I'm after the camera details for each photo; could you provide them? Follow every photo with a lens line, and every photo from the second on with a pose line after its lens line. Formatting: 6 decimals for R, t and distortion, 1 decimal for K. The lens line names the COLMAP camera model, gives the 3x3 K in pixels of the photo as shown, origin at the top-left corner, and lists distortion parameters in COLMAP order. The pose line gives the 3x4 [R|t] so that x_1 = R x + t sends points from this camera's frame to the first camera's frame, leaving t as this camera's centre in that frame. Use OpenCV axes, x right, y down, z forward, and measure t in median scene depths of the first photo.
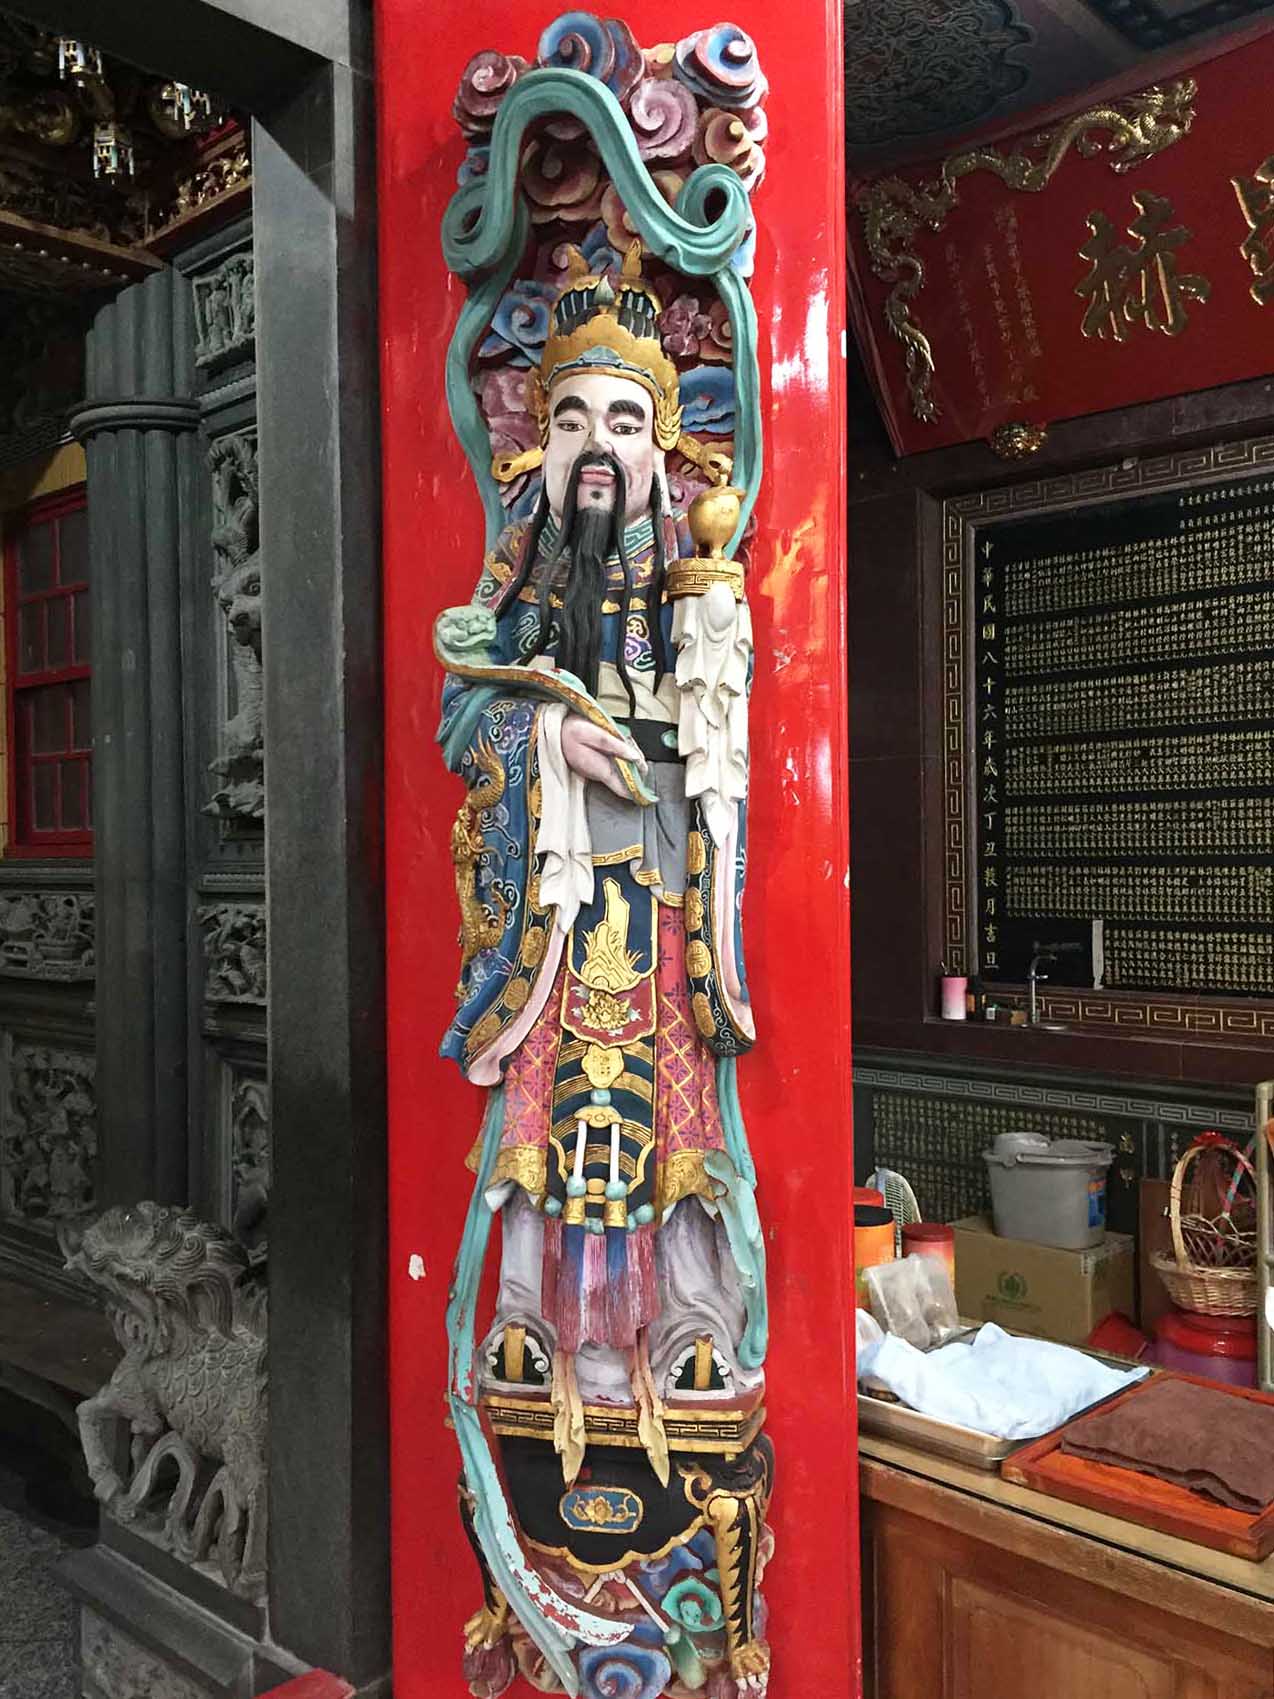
lens RADIAL K [[1462.8, 0, 641.5], [0, 1462.8, 851.5], [0, 0, 1]] dist [0.045947, -0.048625]
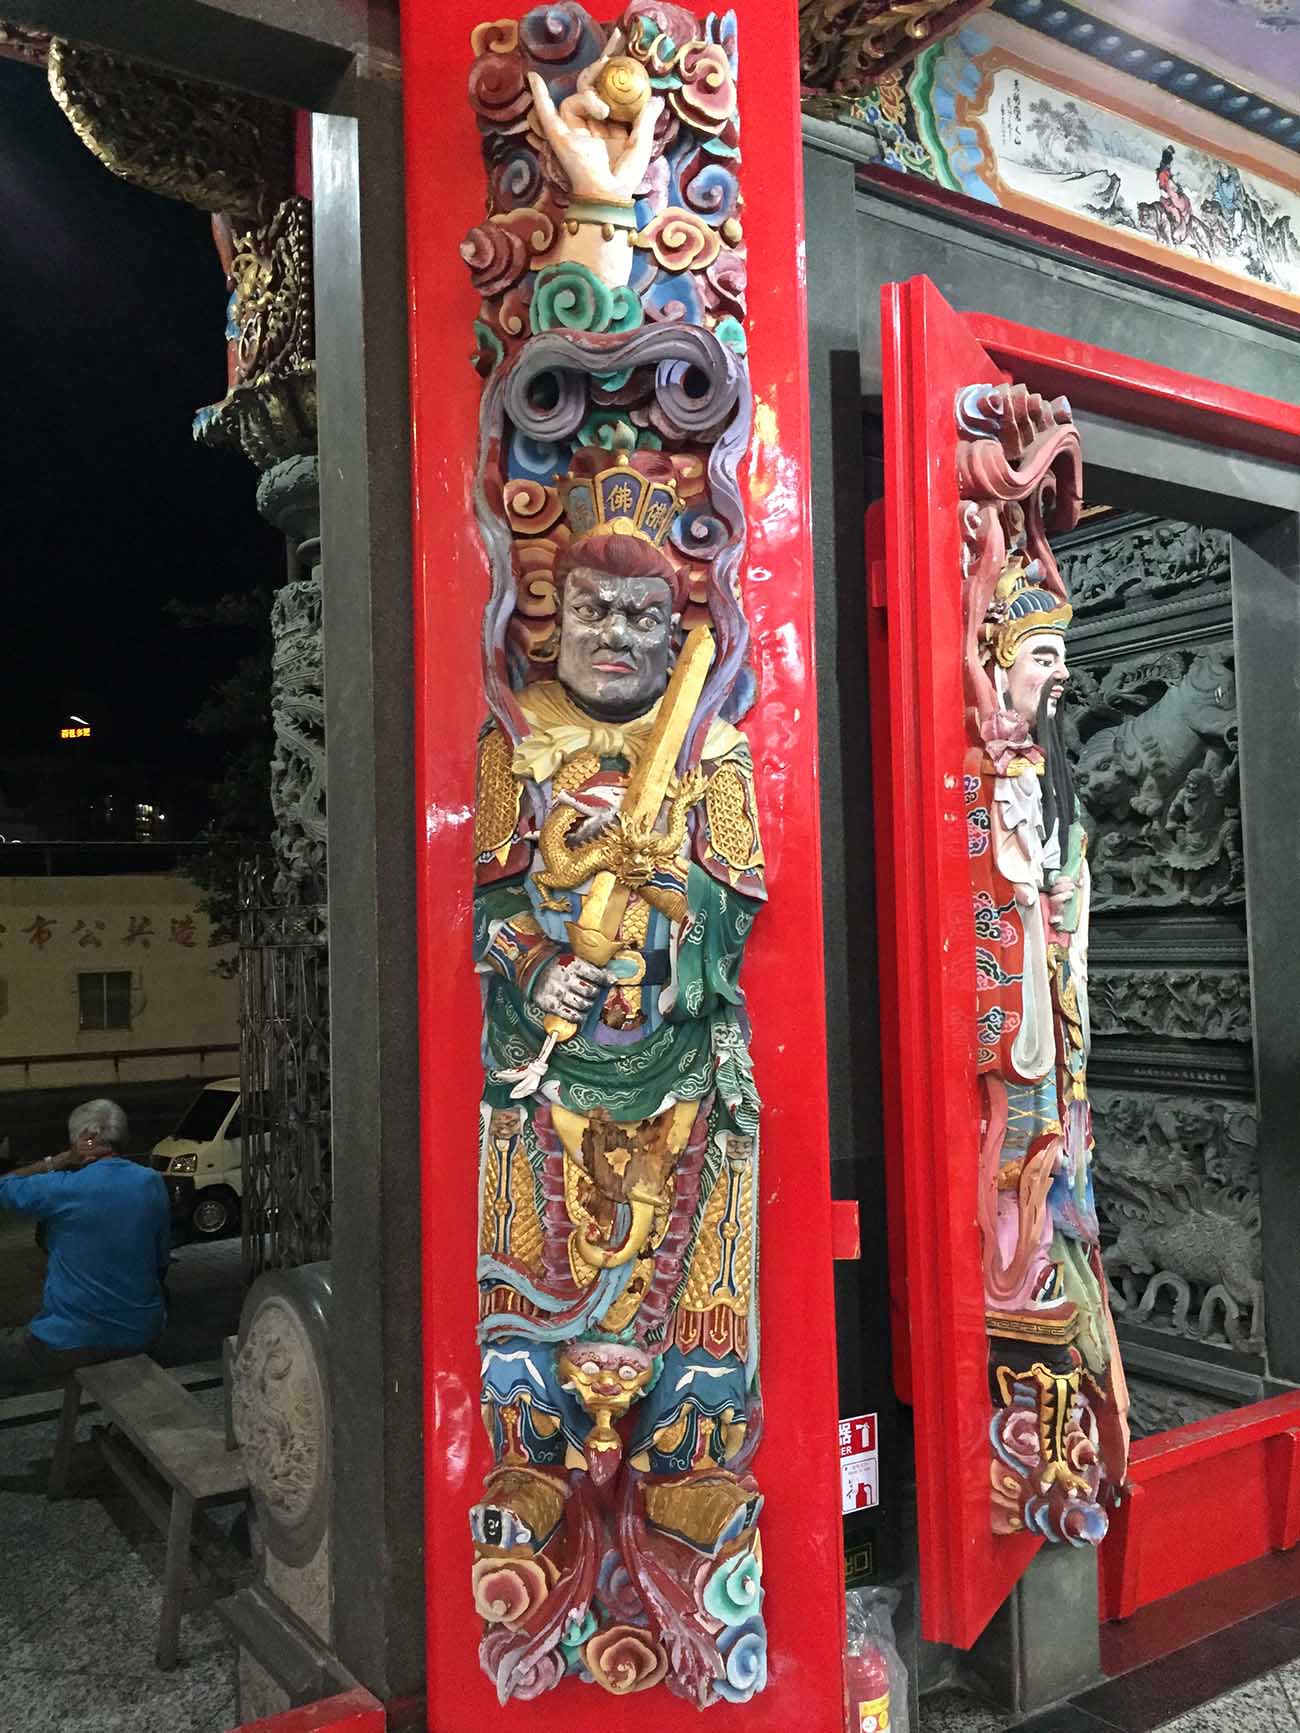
lens RADIAL K [[1492.1, 0, 644.9], [0, 1492.1, 864.7], [0, 0, 1]] dist [0.045947, -0.048625]
pose [[0.975357, -0.019296, -0.219789, -0.520561], [0.008589, 0.998734, -0.049565, 0.000864], [0.220467, 0.046456, 0.974288, -0.873784]]
